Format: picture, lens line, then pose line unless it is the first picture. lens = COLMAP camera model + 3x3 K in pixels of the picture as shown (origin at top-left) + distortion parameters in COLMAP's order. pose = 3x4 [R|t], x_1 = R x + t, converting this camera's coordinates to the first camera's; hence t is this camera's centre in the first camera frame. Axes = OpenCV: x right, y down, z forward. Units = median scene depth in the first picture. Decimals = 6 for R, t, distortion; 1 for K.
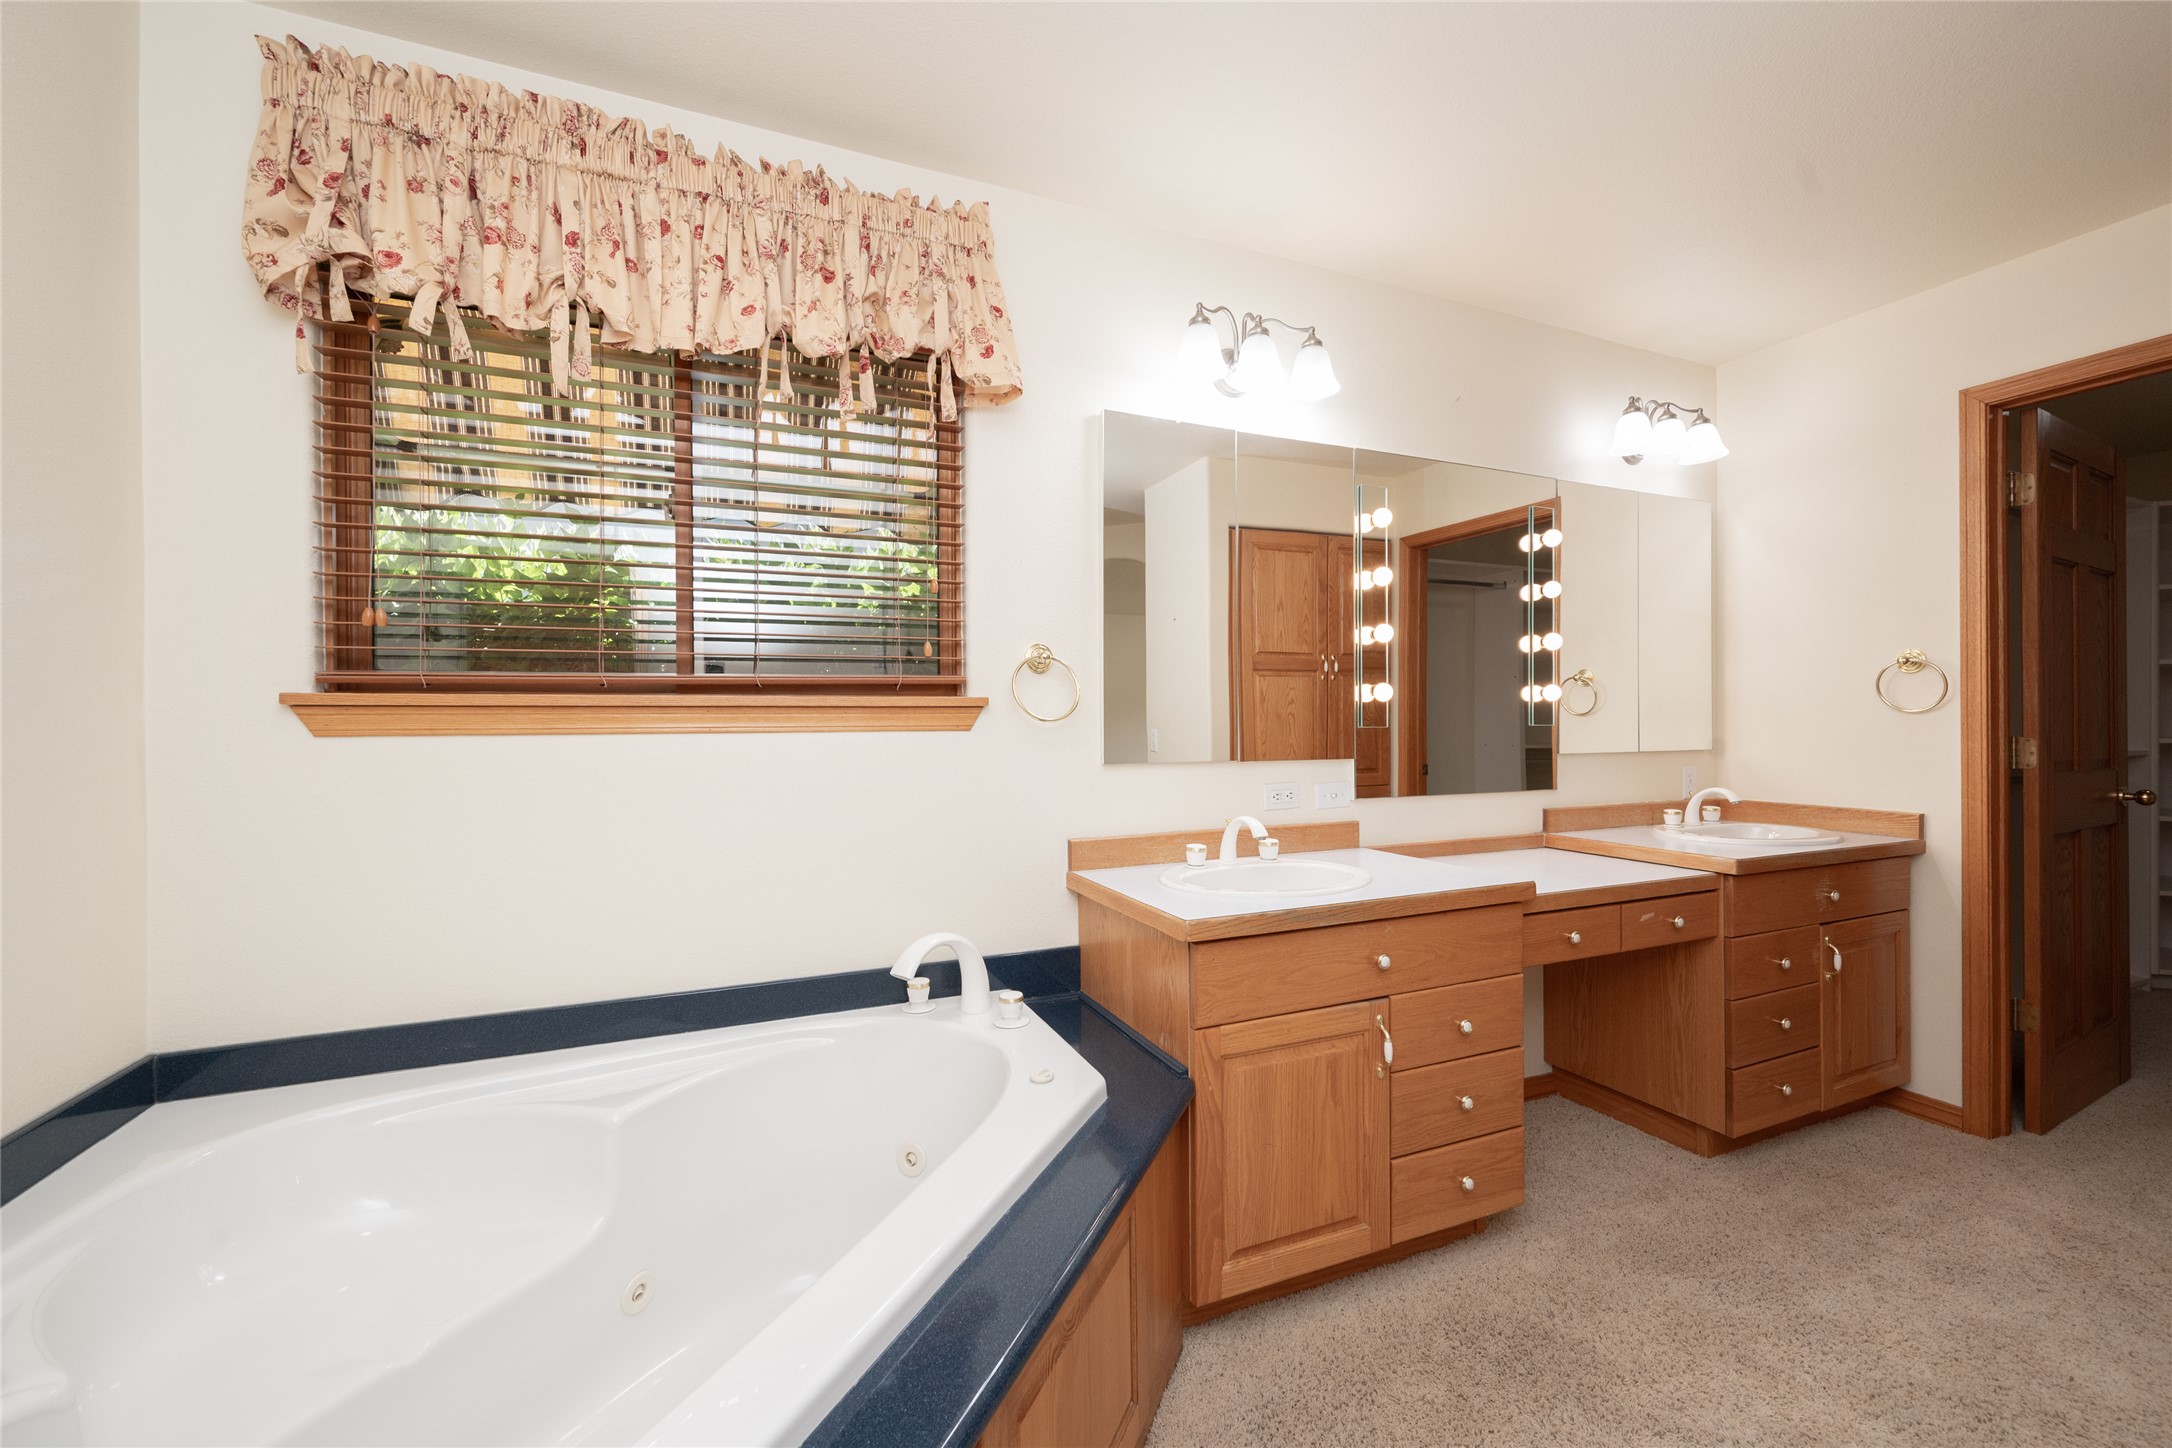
lens RADIAL K [[876.0, 0, 1063.6], [0, 876.0, 747.9], [0, 0, 1]] dist [-0.000349, -0.000007]
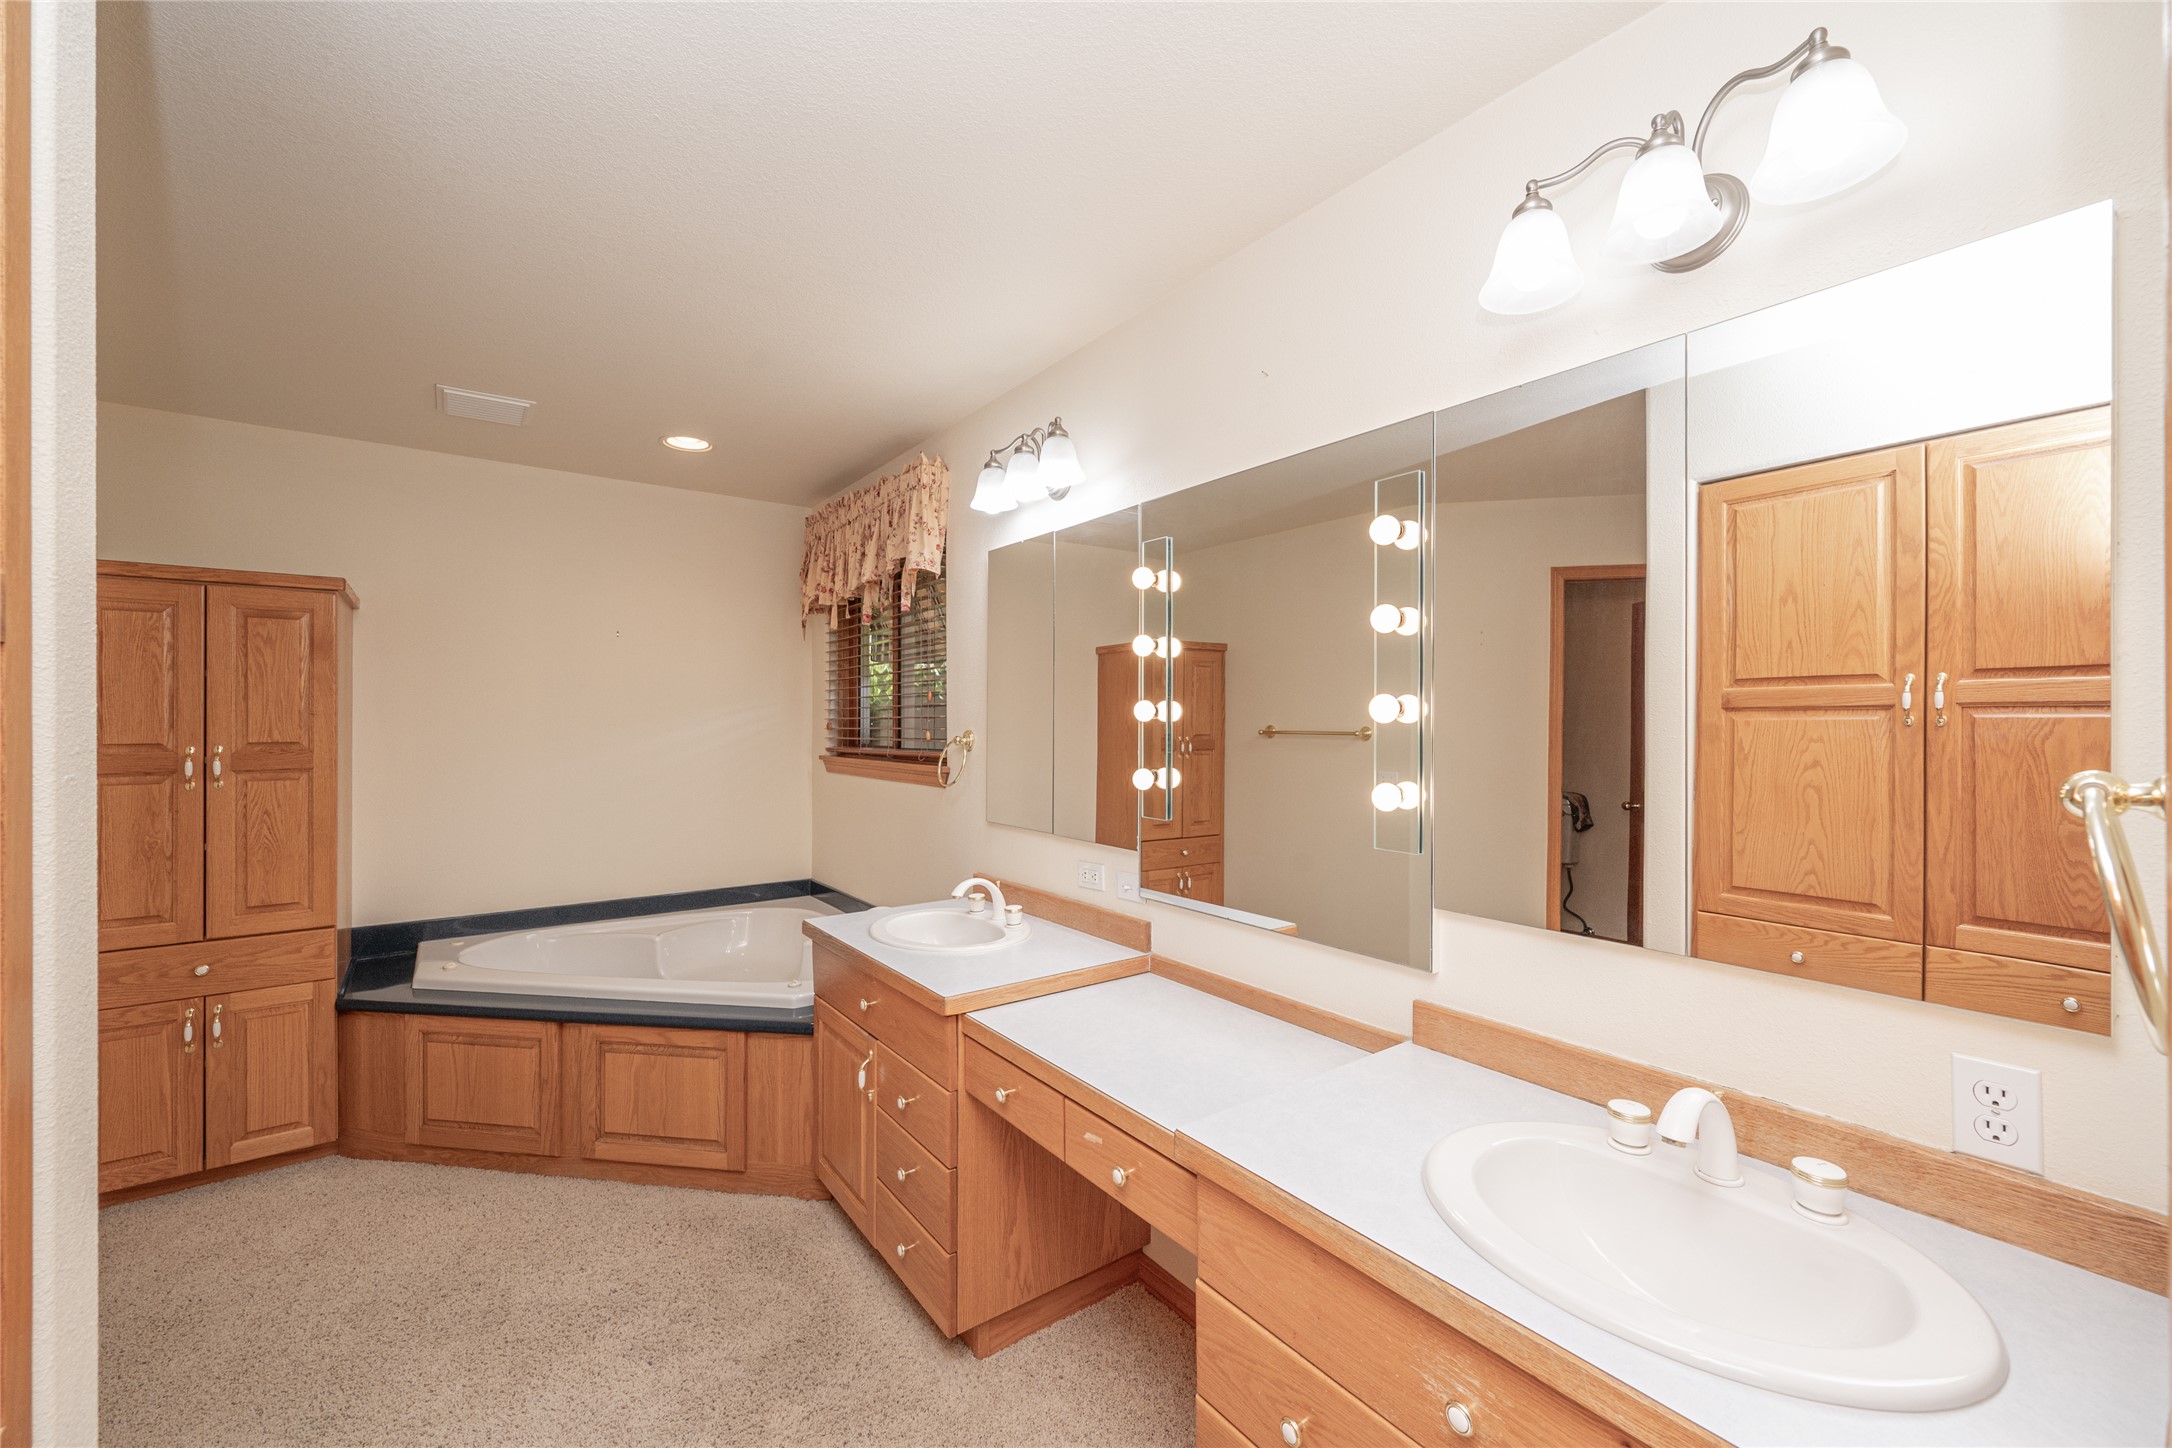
lens RADIAL K [[851.9, 0, 1090.1], [0, 851.9, 723.0], [0, 0, 1]] dist [-0.000361, 0.000014]
pose [[0.228570, 0.005040, -0.973514, 1.169292], [-0.025084, 0.999685, -0.000714, -0.116055], [0.973204, 0.024583, 0.228625, 0.748192]]
